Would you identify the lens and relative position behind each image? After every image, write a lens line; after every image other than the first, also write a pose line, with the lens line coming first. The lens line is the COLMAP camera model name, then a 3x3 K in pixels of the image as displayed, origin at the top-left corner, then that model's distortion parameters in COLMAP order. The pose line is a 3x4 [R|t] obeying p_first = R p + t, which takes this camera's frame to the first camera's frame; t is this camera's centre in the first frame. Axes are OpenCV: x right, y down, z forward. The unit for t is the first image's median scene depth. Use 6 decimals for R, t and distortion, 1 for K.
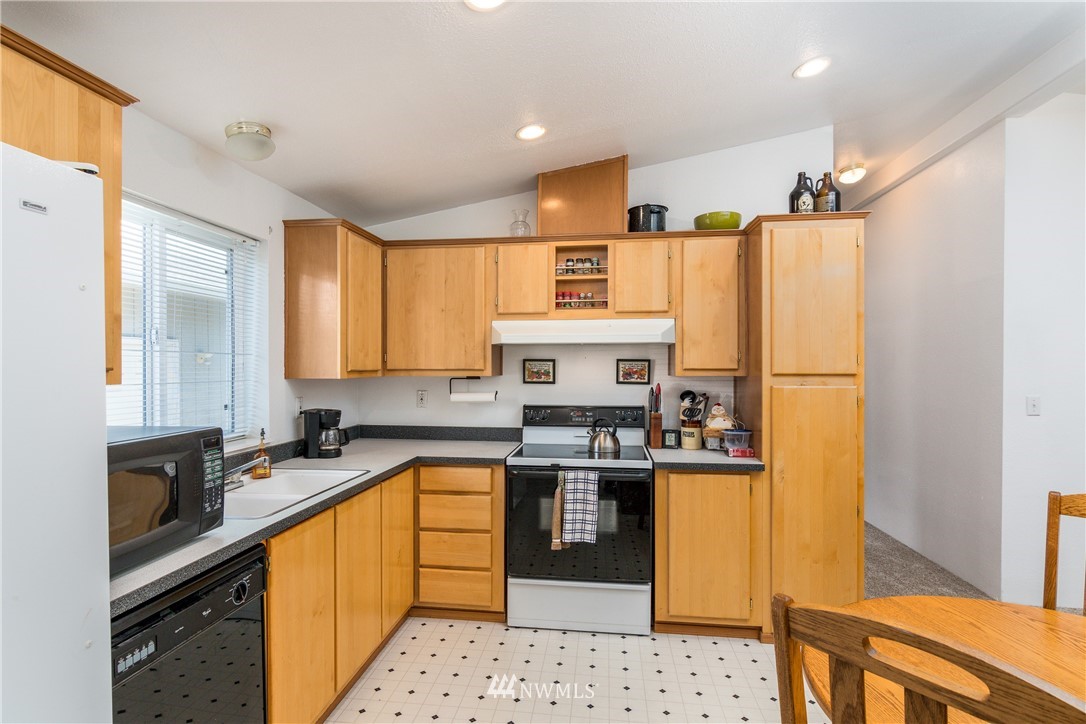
lens RADIAL K [[550.1, 0, 519.1], [0, 550.1, 361.5], [0, 0, 1]] dist [0.002325, 0.000445]
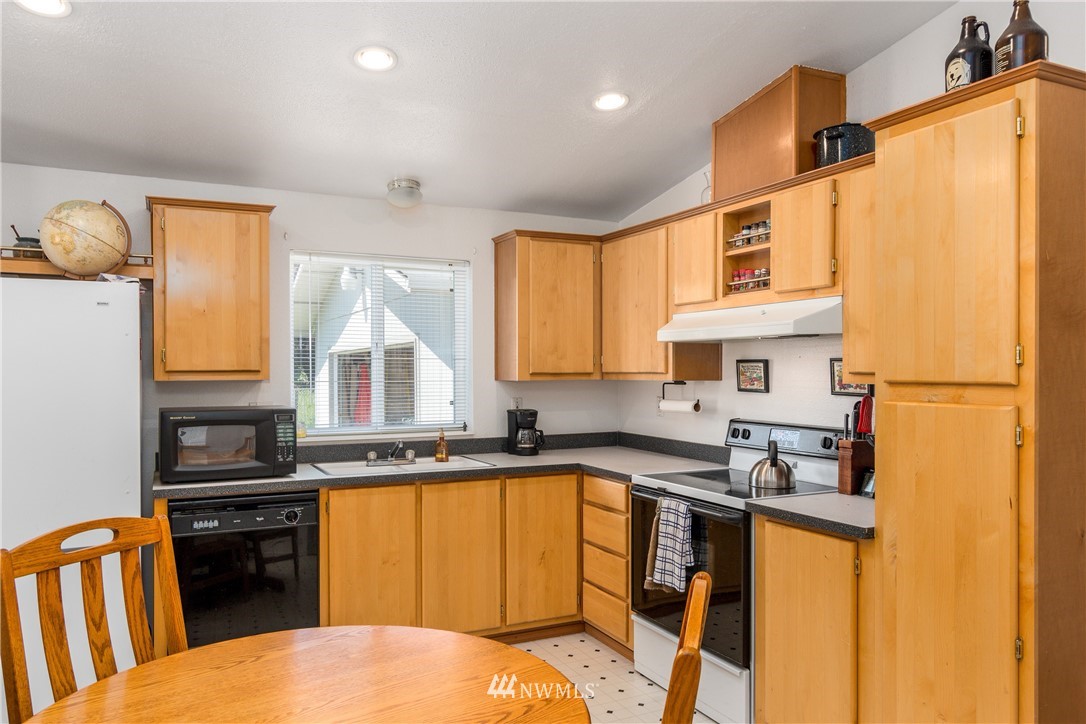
lens RADIAL K [[750.7, 0, 527.3], [0, 750.7, 364.3], [0, 0, 1]] dist [0.001022, 0.003224]
pose [[0.563340, -0.005099, -0.826209, 0.810368], [0.006802, 0.999976, -0.001534, 0.002032], [0.826197, -0.004755, 0.563361, 0.187886]]
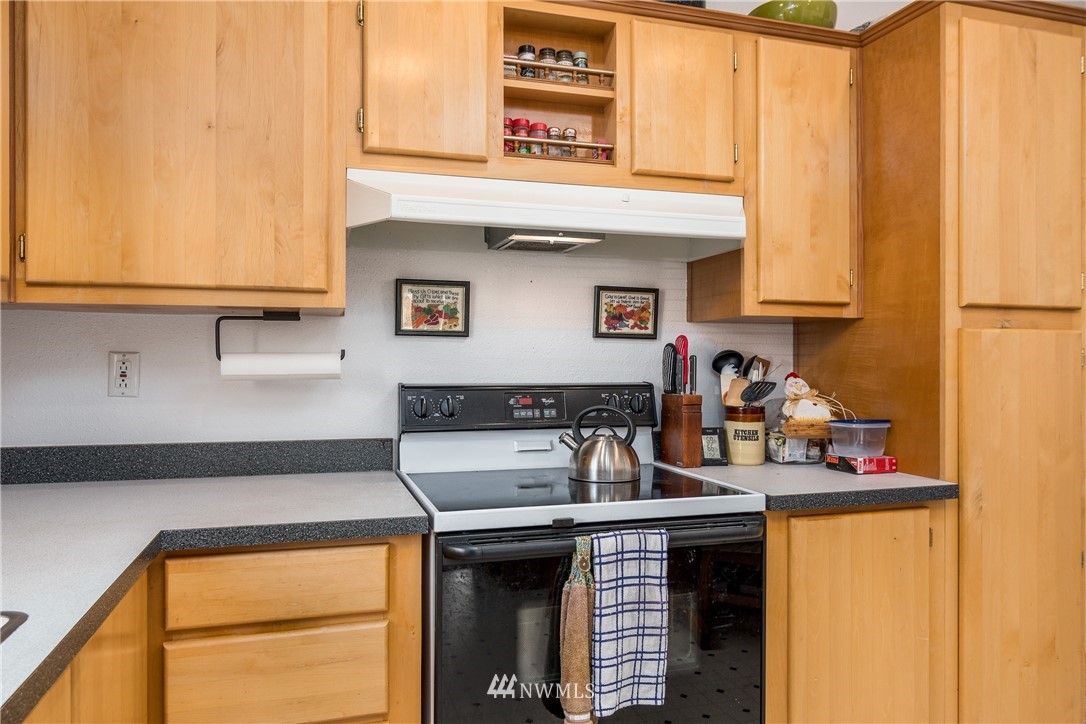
lens RADIAL K [[750.7, 0, 527.3], [0, 750.7, 364.3], [0, 0, 1]] dist [0.001022, 0.003224]
pose [[0.901642, 0.001555, 0.432481, -0.175274], [-0.005783, 0.999947, 0.008463, 0.064962], [-0.432445, -0.010131, 0.901603, 0.484945]]
